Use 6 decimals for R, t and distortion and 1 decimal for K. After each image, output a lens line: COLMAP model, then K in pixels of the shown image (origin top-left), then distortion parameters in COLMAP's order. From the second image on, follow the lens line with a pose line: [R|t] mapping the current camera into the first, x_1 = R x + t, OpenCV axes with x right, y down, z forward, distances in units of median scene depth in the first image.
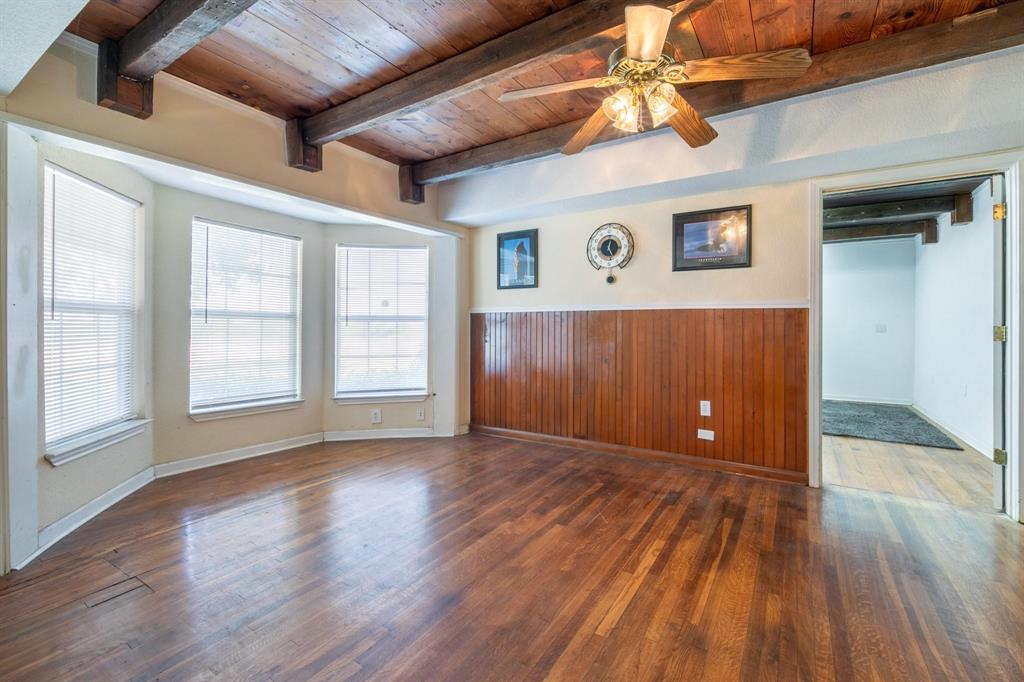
lens RADIAL K [[447.4, 0, 512.5], [0, 447.4, 327.9], [0, 0, 1]] dist [0.000290, 0.000047]
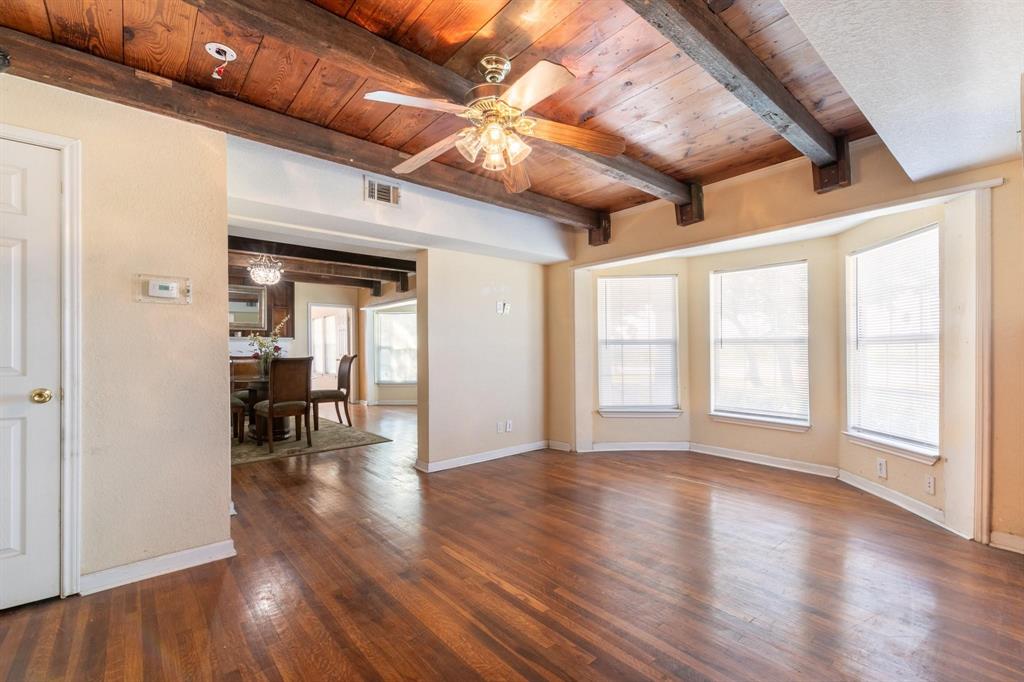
lens RADIAL K [[442.9, 0, 511.9], [0, 442.9, 353.7], [0, 0, 1]] dist [0.000129, -0.000108]
pose [[-0.289441, 0.002532, -0.957193, 0.783143], [0.003527, 0.999993, 0.001578, 0.000205], [0.957189, -0.002920, -0.289448, 0.815162]]
